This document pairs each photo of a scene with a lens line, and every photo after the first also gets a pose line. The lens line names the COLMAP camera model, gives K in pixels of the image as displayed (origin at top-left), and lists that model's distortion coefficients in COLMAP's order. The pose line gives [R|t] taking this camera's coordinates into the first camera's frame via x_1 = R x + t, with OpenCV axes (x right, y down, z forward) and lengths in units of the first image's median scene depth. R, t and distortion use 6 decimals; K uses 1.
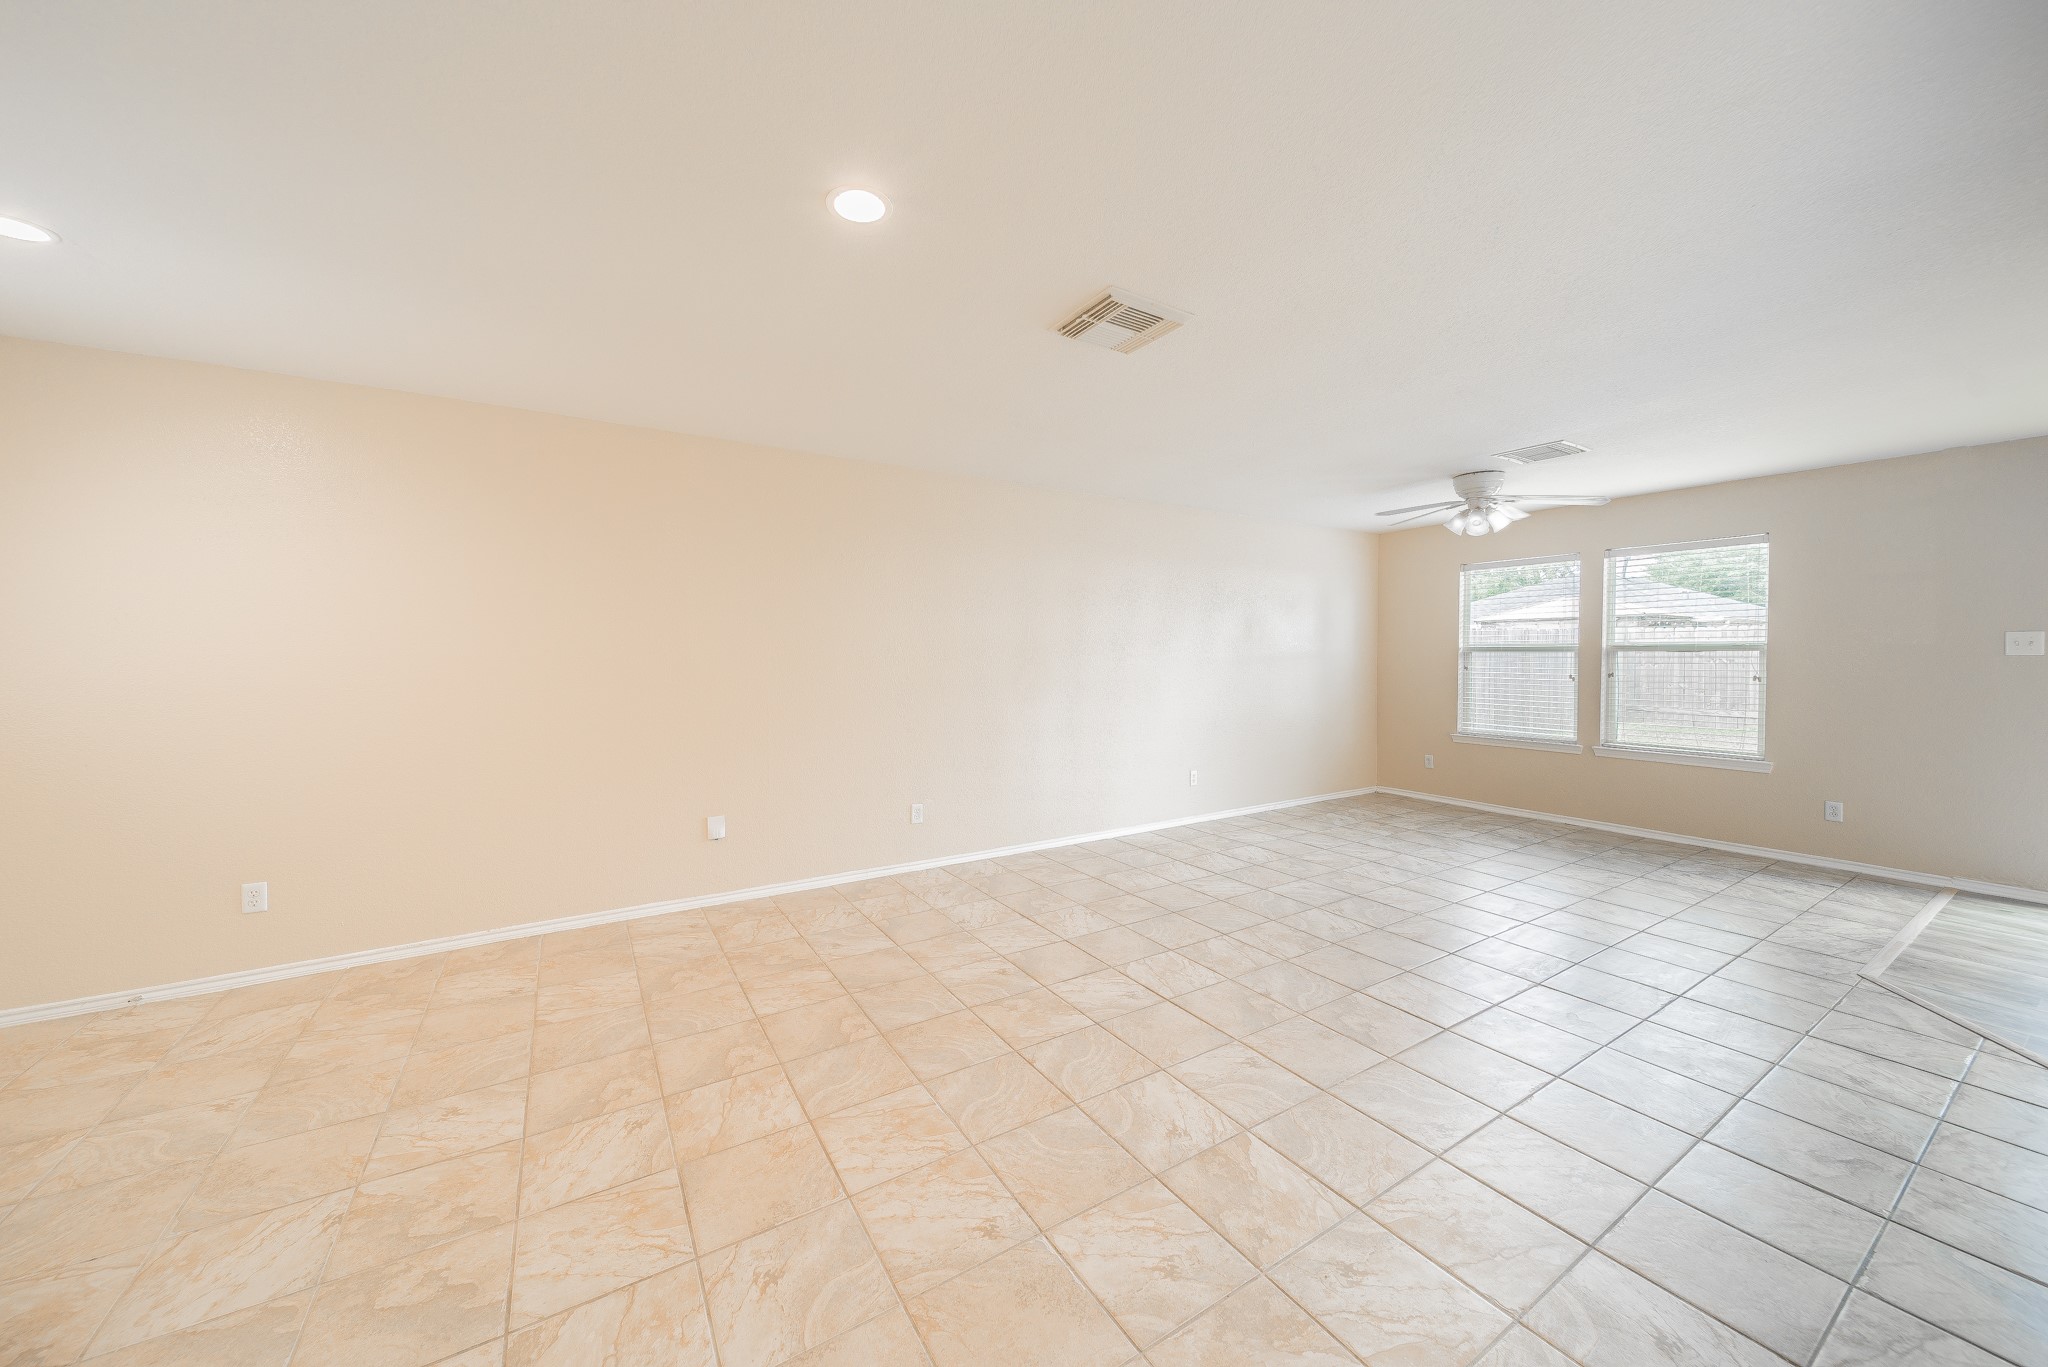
lens RADIAL K [[736.4, 0, 1027.0], [0, 736.4, 648.3], [0, 0, 1]] dist [0.011471, -0.005564]
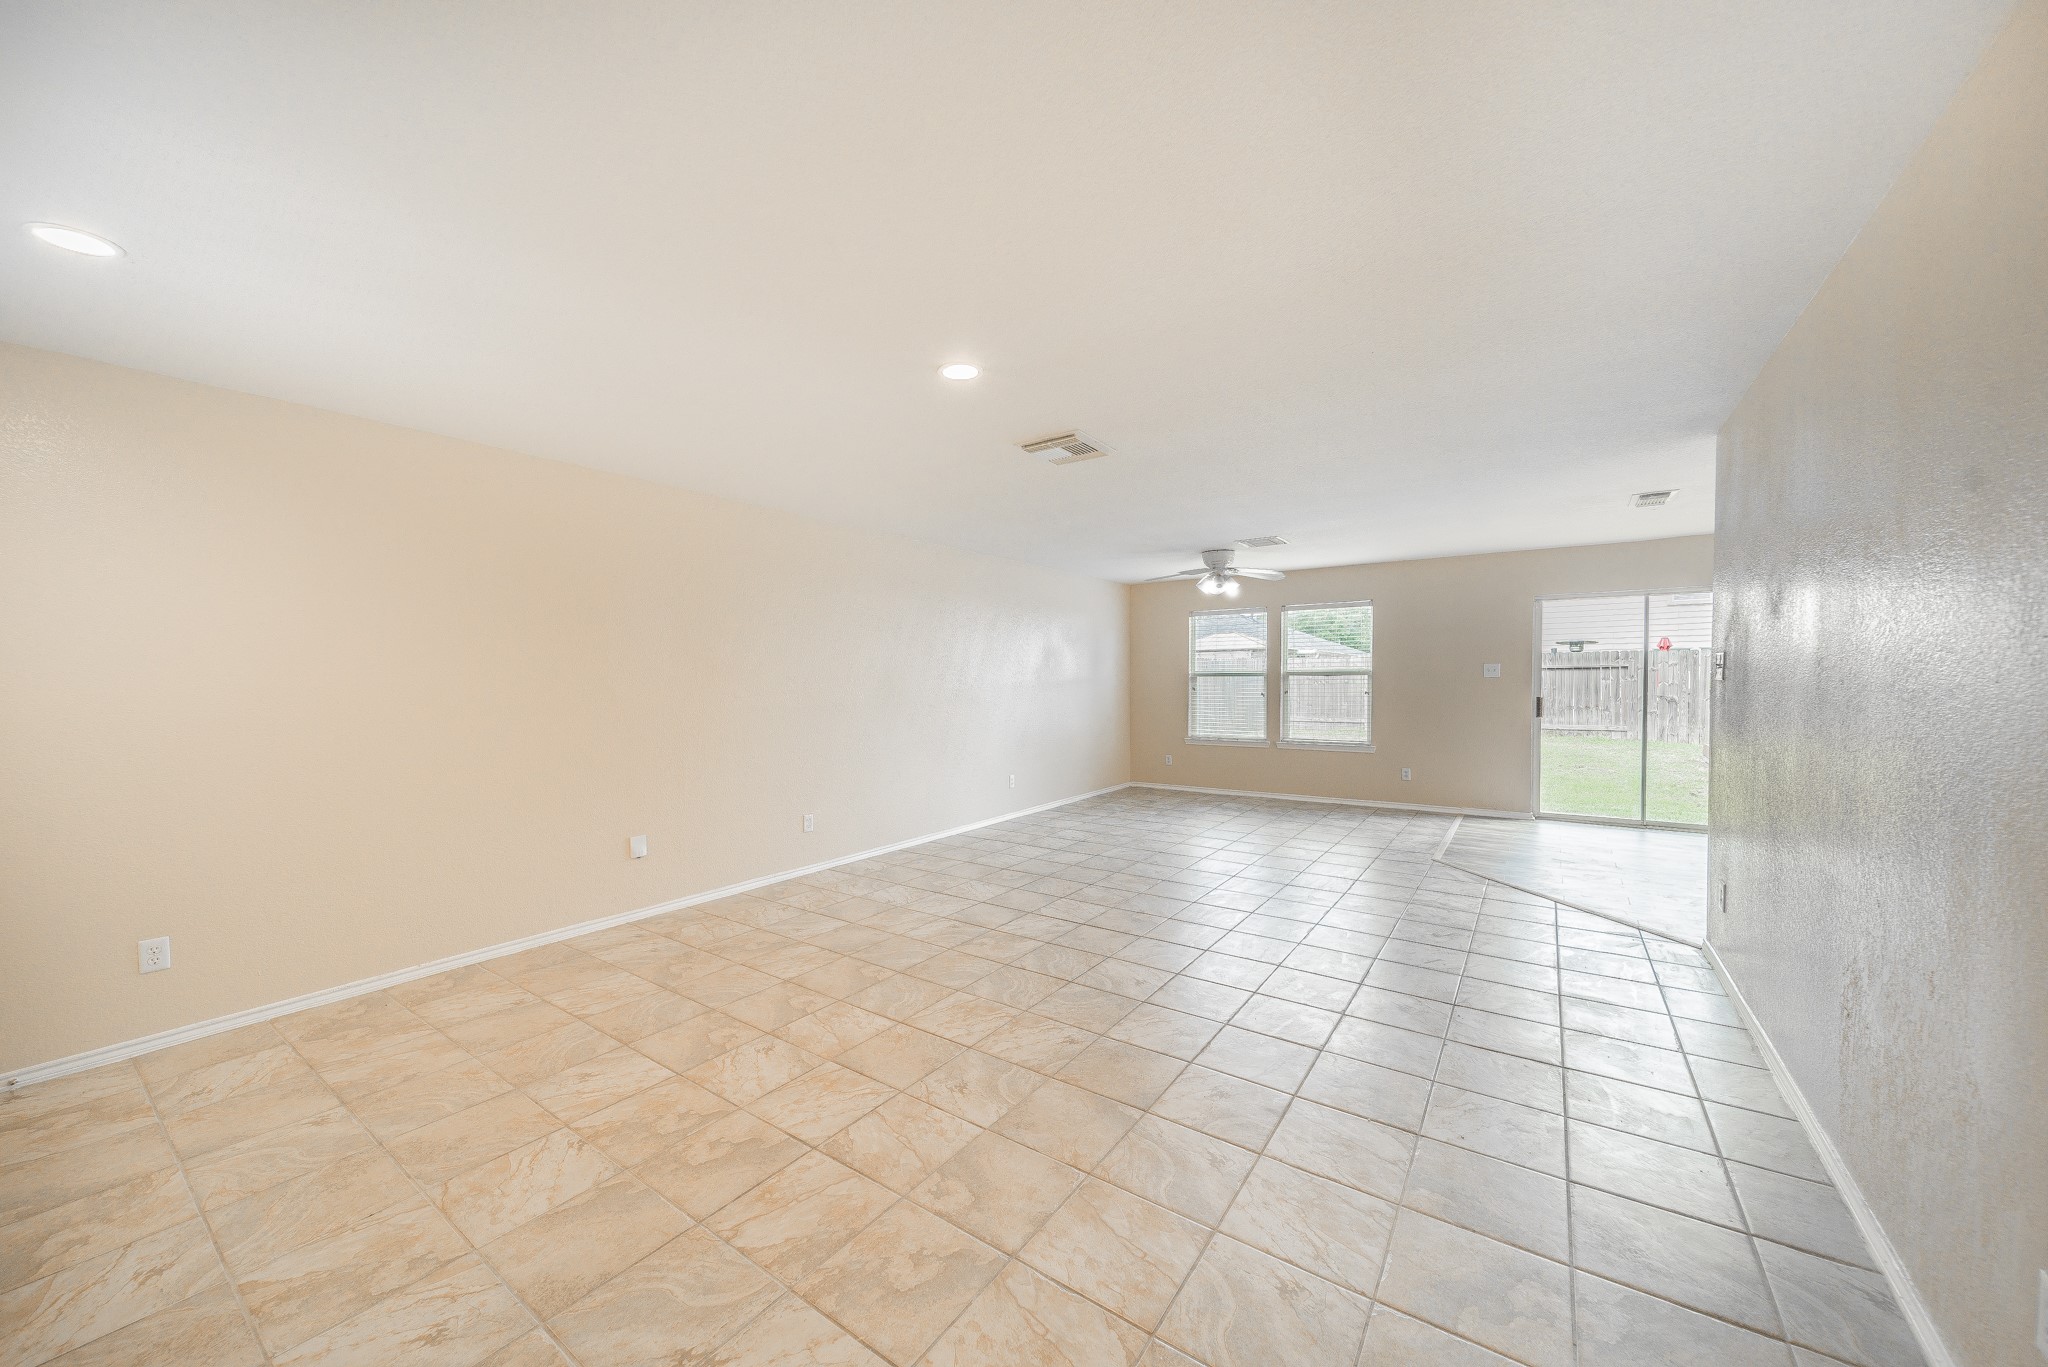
lens RADIAL K [[739.1, 0, 1010.9], [0, 739.1, 670.7], [0, 0, 1]] dist [0.011068, -0.005378]
pose [[0.927135, -0.001621, 0.374724, -0.334283], [0.003737, 0.999981, -0.004921, -0.000821], [-0.374709, 0.005963, 0.927123, -0.188494]]
